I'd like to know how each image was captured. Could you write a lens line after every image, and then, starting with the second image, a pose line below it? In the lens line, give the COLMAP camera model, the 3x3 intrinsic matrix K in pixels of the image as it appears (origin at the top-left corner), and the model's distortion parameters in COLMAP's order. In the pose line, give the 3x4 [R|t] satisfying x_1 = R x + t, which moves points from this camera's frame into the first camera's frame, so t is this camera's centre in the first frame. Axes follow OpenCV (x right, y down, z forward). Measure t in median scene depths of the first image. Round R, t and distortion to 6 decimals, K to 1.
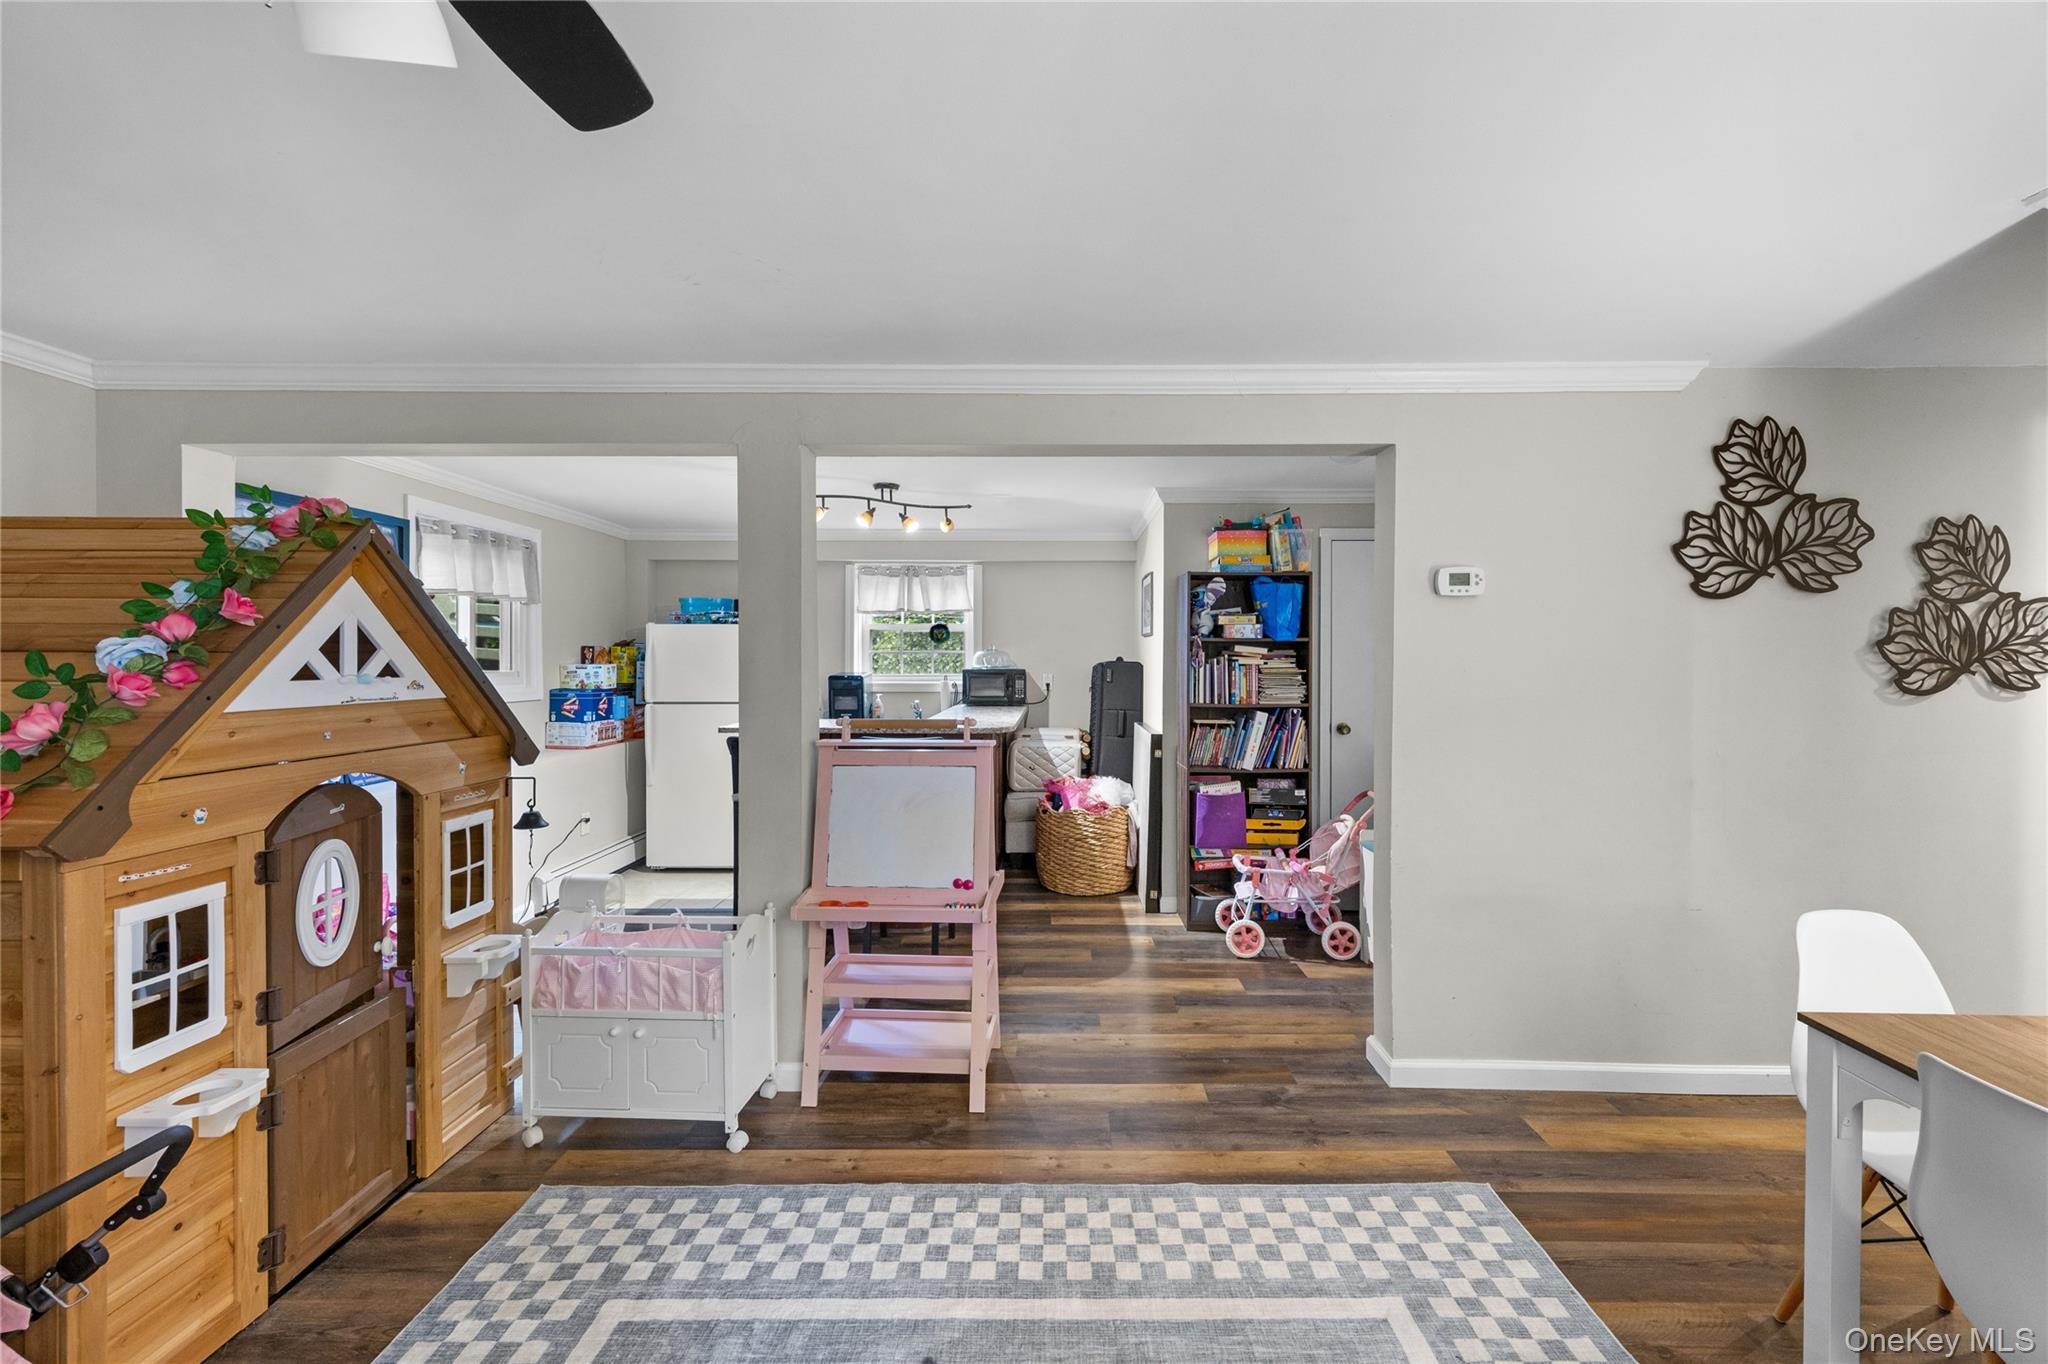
lens RADIAL K [[808.1, 0, 1033.1], [0, 808.1, 673.3], [0, 0, 1]] dist [-0.000844, -0.000190]
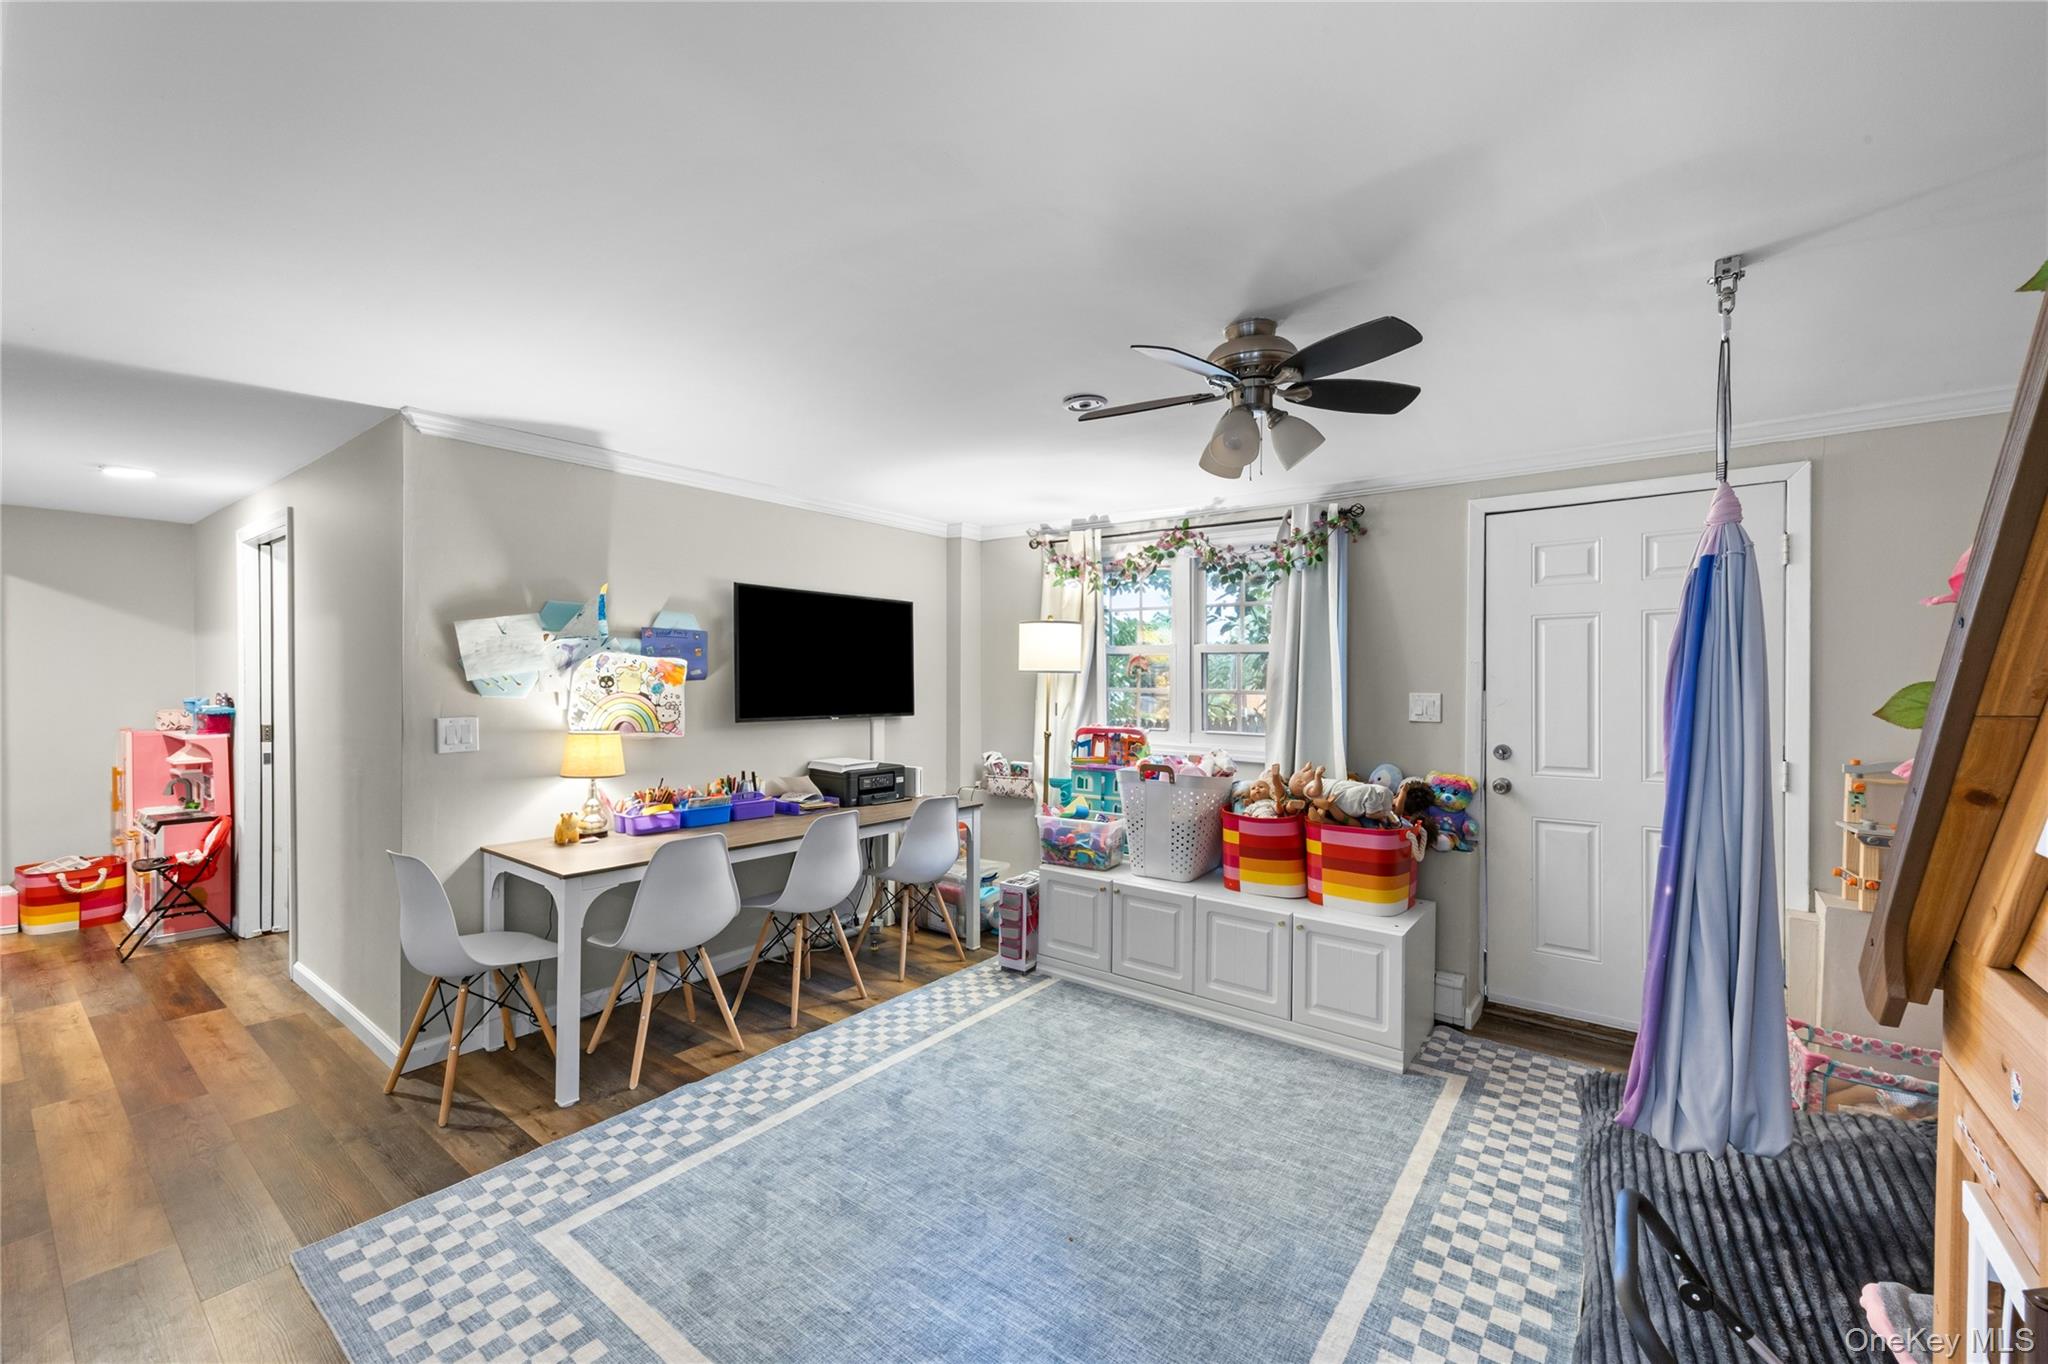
lens RADIAL K [[808.1, 0, 1033.1], [0, 808.1, 673.3], [0, 0, 1]] dist [-0.000844, -0.000190]
pose [[-0.800040, -0.004297, 0.599931, -0.755033], [0.006584, 0.999851, 0.015942, -0.039709], [-0.599911, 0.016704, -0.799893, 1.396602]]
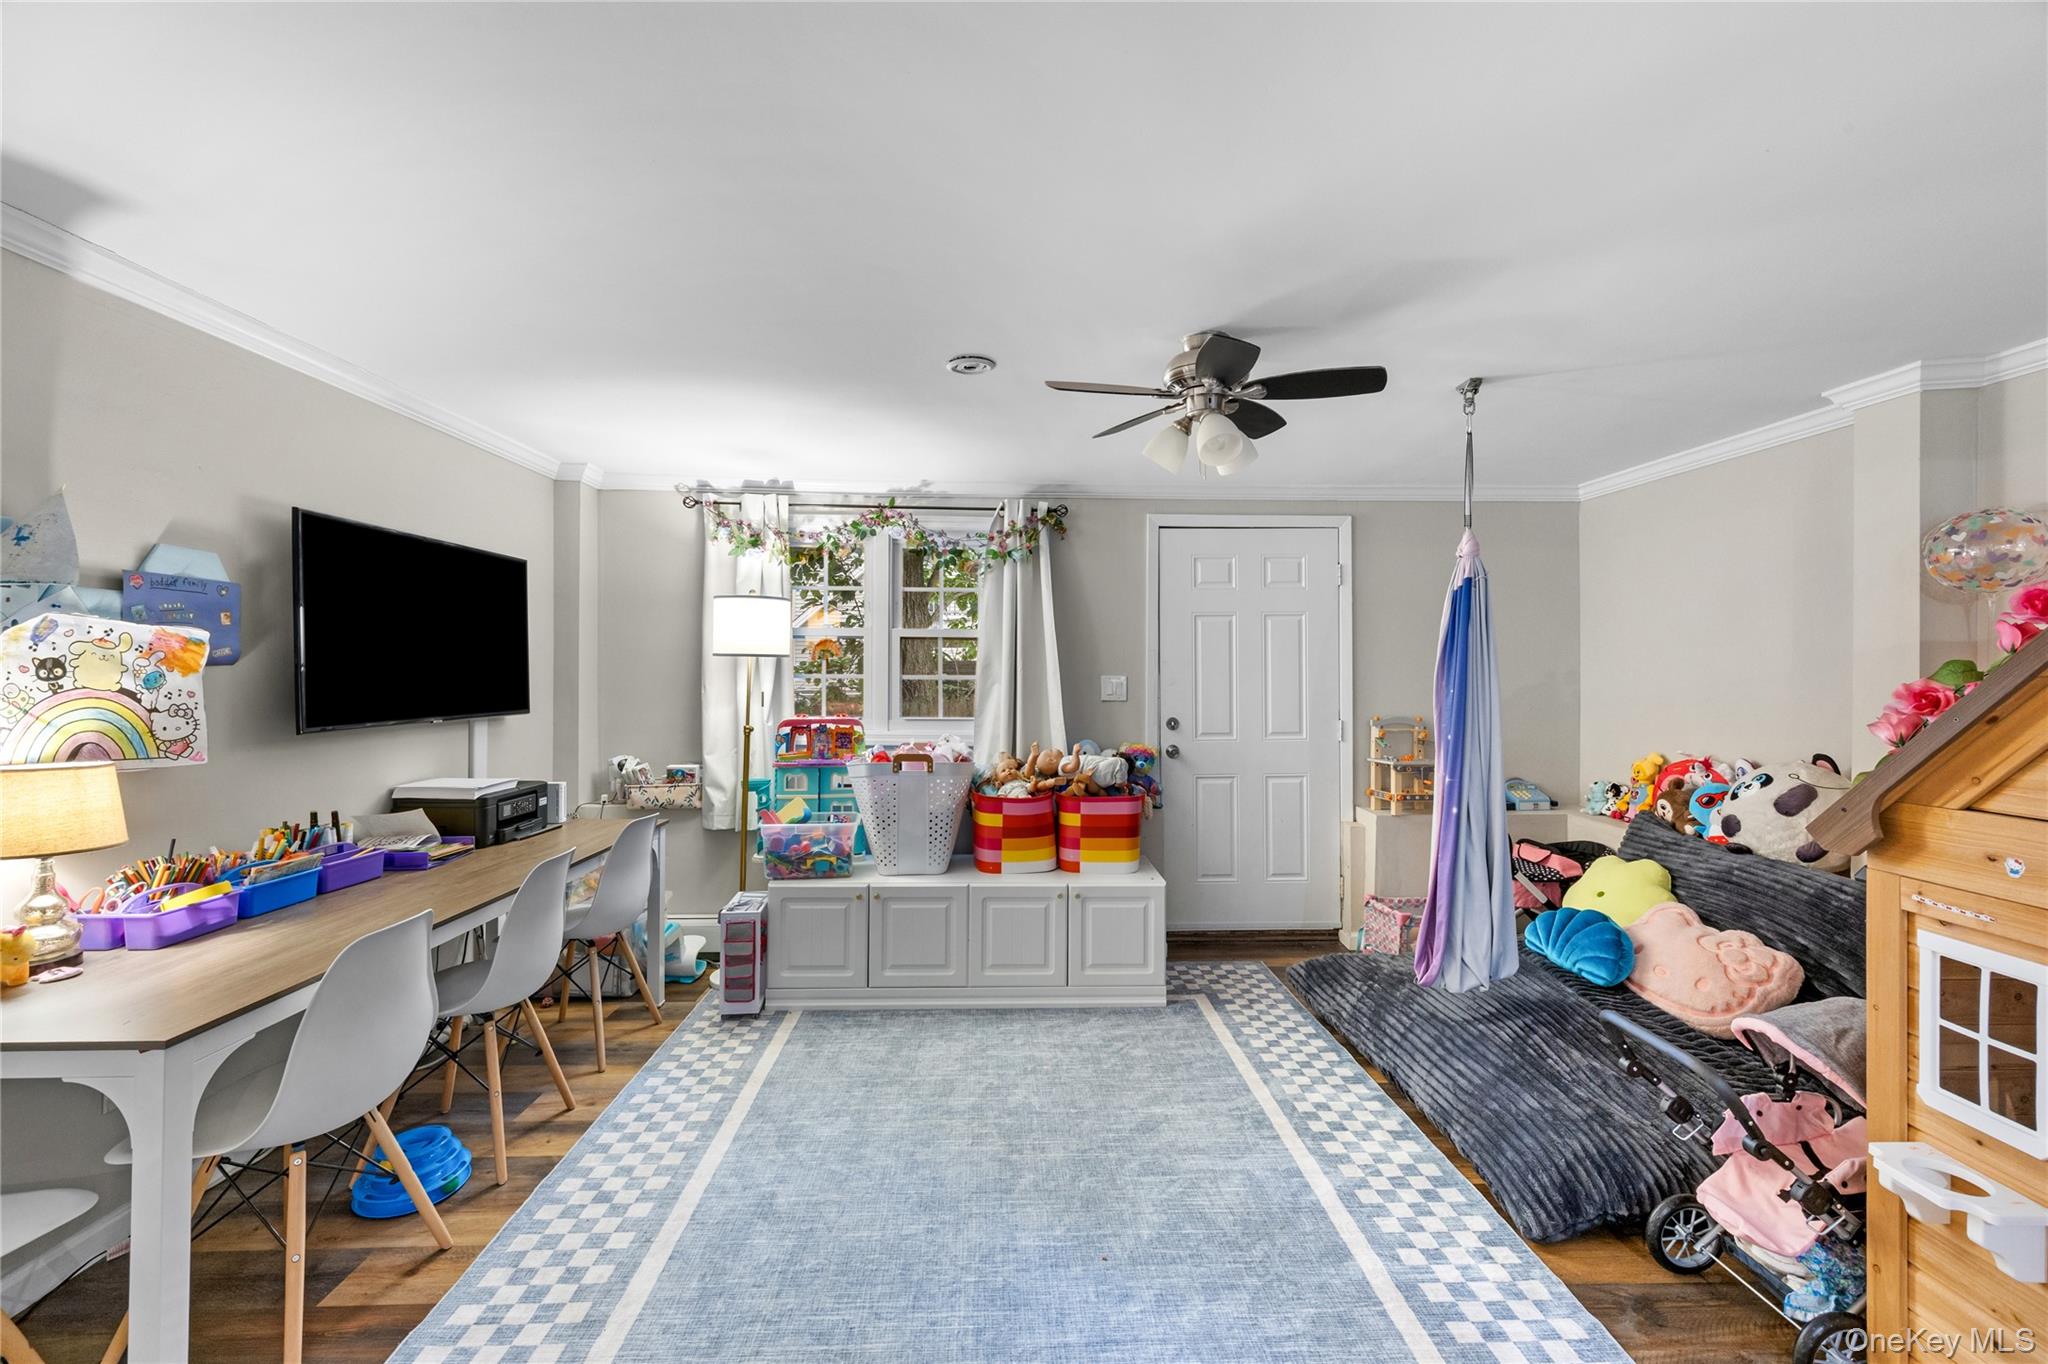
lens RADIAL K [[815.1, 0, 1016.2], [0, 815.1, 652.1], [0, 0, 1]] dist [0.000340, -0.000251]
pose [[-0.999188, -0.007462, -0.039596, 0.006815], [-0.007689, 0.999955, 0.005597, -0.031963], [0.039552, 0.005897, -0.999200, 1.528194]]
